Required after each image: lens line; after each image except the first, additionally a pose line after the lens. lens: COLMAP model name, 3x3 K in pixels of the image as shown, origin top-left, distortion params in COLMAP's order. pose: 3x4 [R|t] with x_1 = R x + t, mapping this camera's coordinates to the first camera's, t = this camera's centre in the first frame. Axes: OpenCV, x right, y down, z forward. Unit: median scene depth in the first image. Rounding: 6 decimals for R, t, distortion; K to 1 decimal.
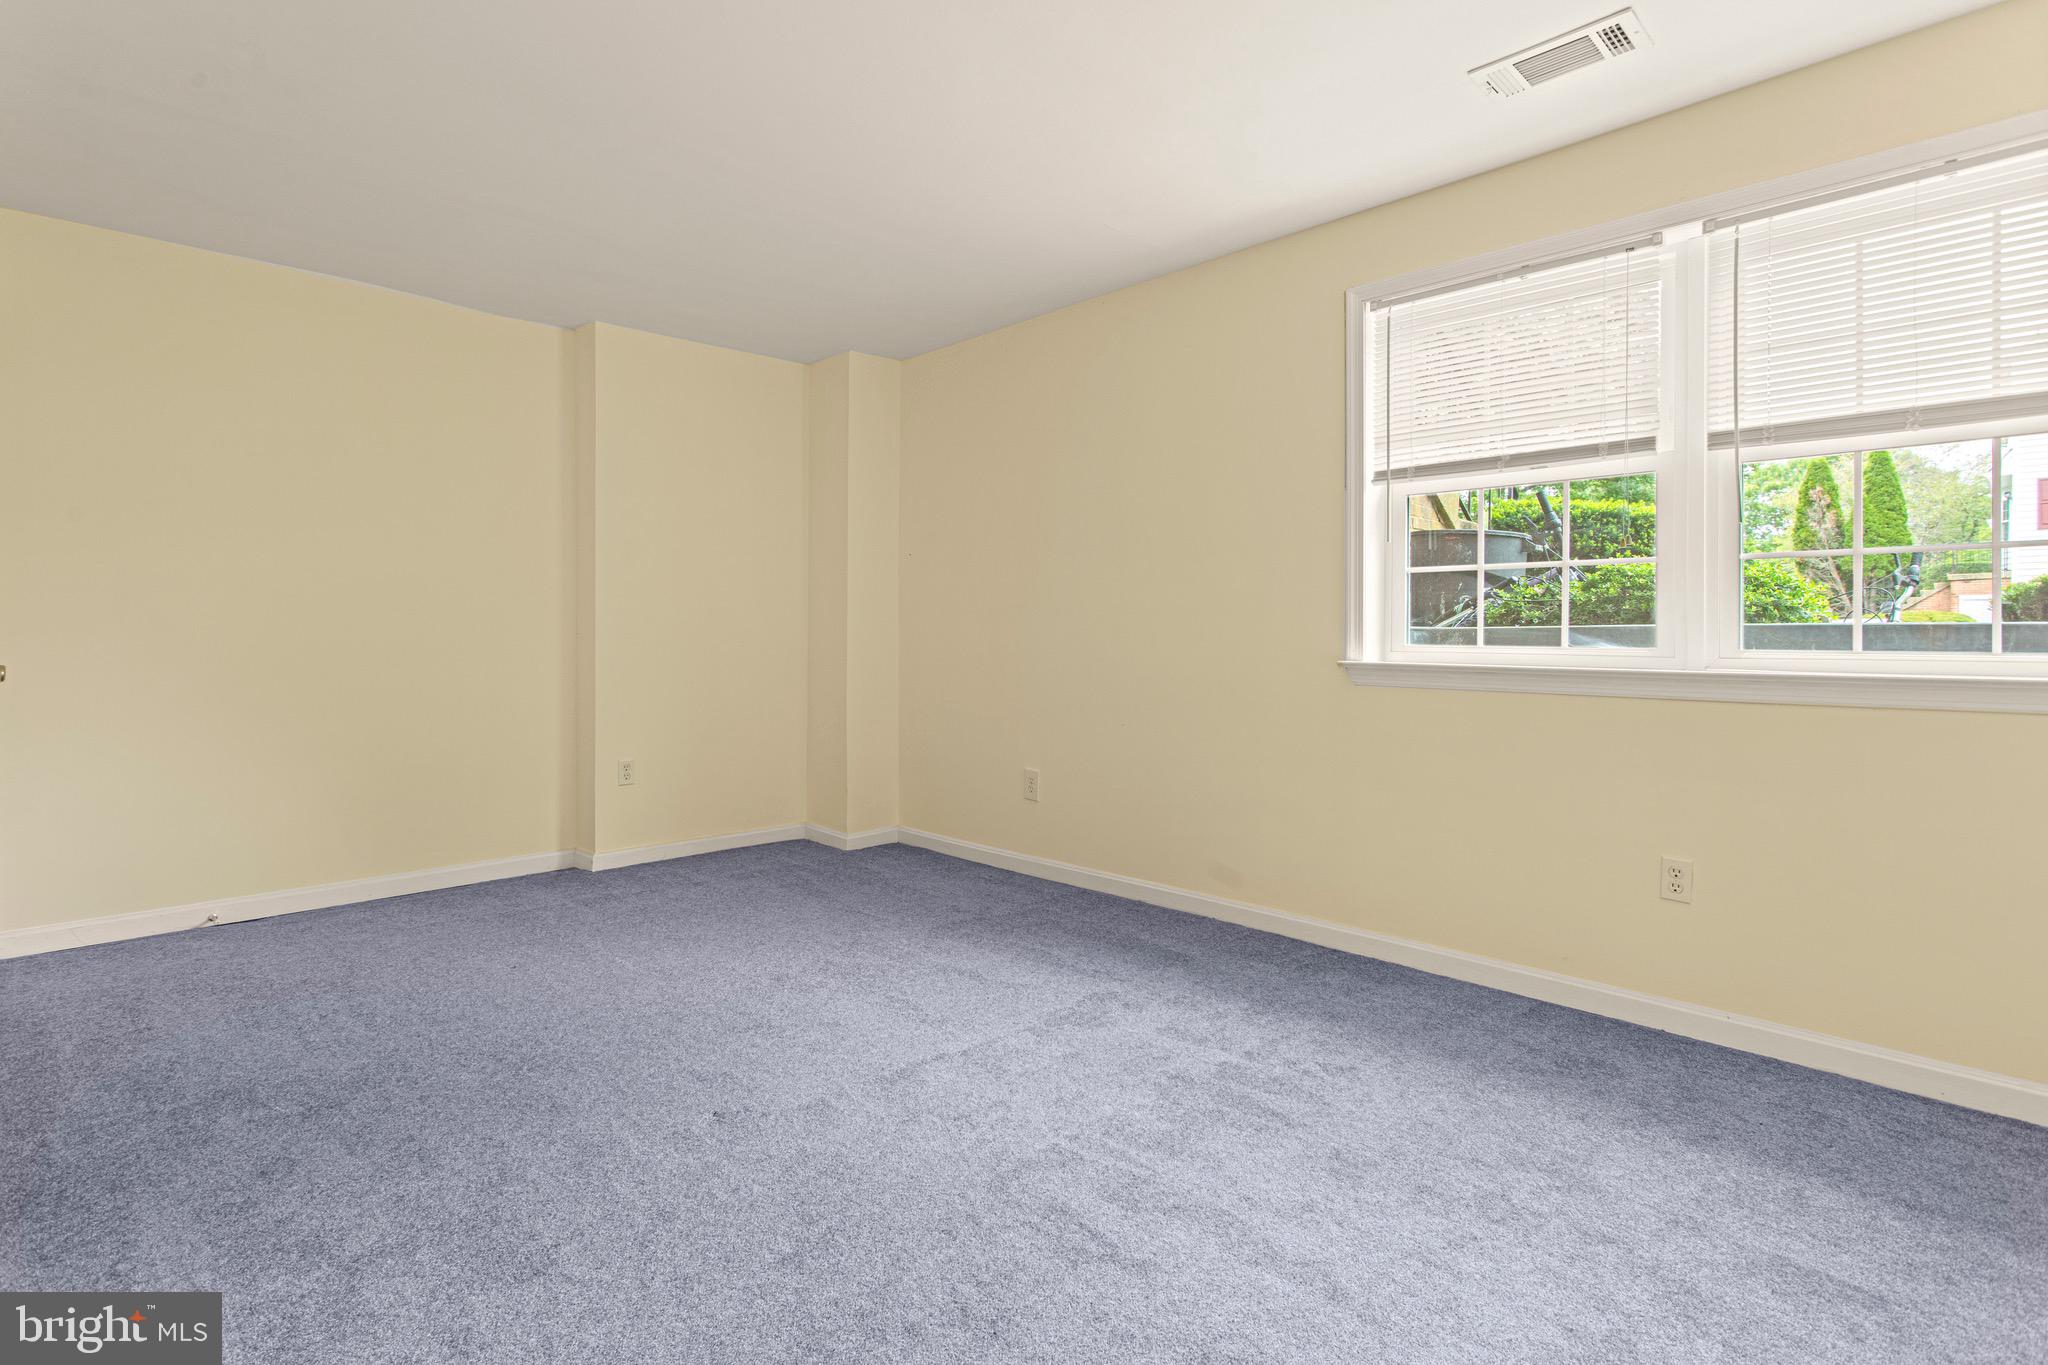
lens RADIAL K [[987.1, 0, 1021.6], [0, 987.1, 637.8], [0, 0, 1]] dist [0.003150, 0.000179]
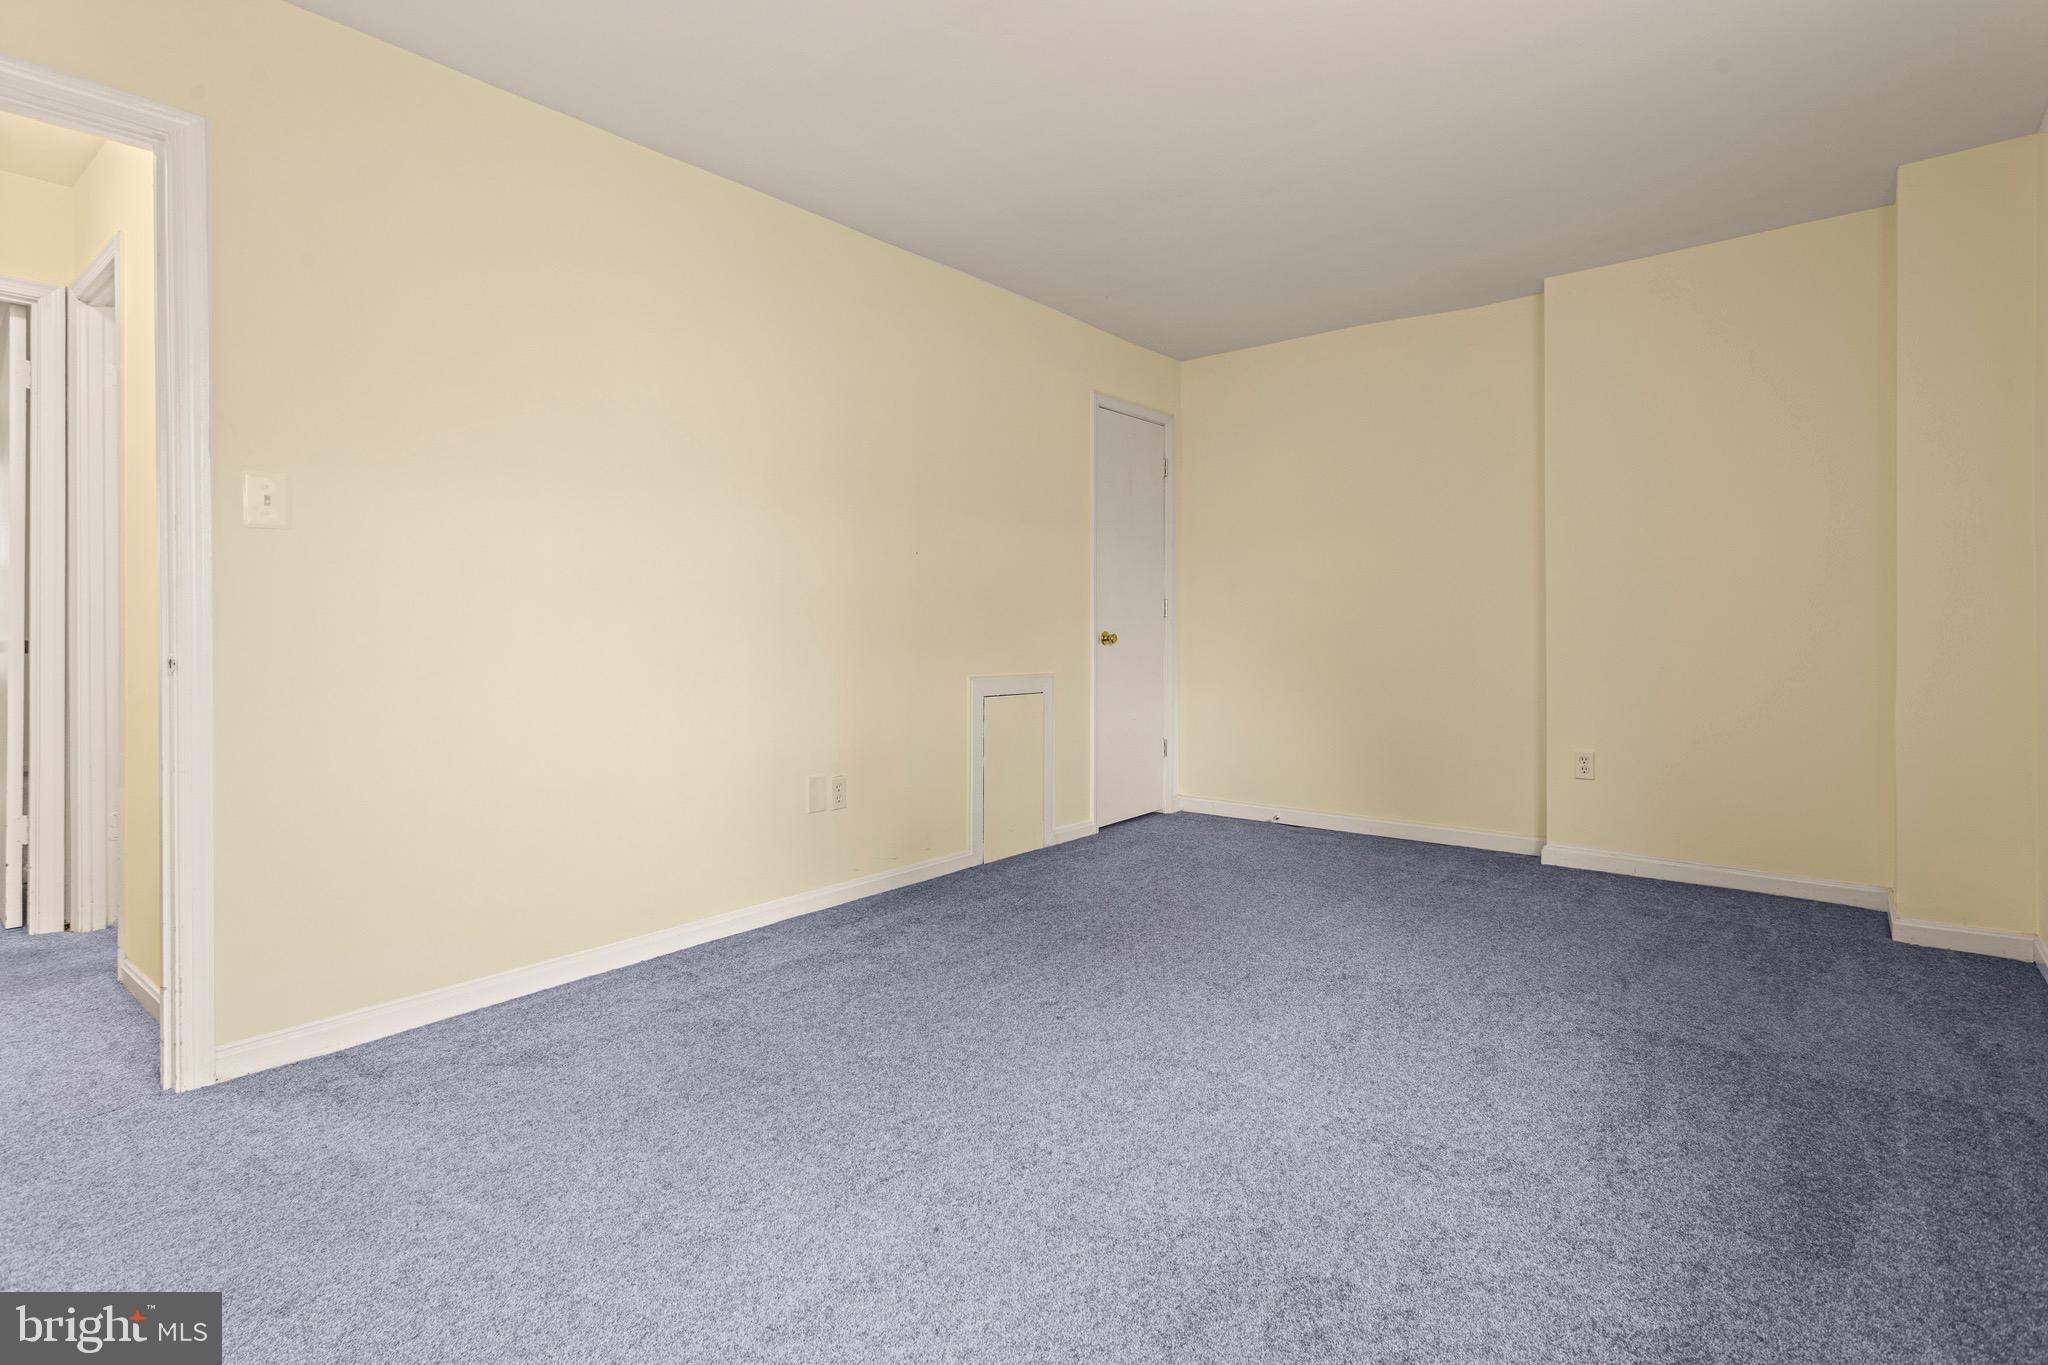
lens RADIAL K [[987.1, 0, 1021.6], [0, 987.1, 637.8], [0, 0, 1]] dist [0.003150, 0.000179]
pose [[0.121197, 0.011242, -0.992565, 0.624340], [0.004349, 0.999920, 0.011857, 0.011480], [0.992619, -0.005754, 0.121138, 0.567459]]
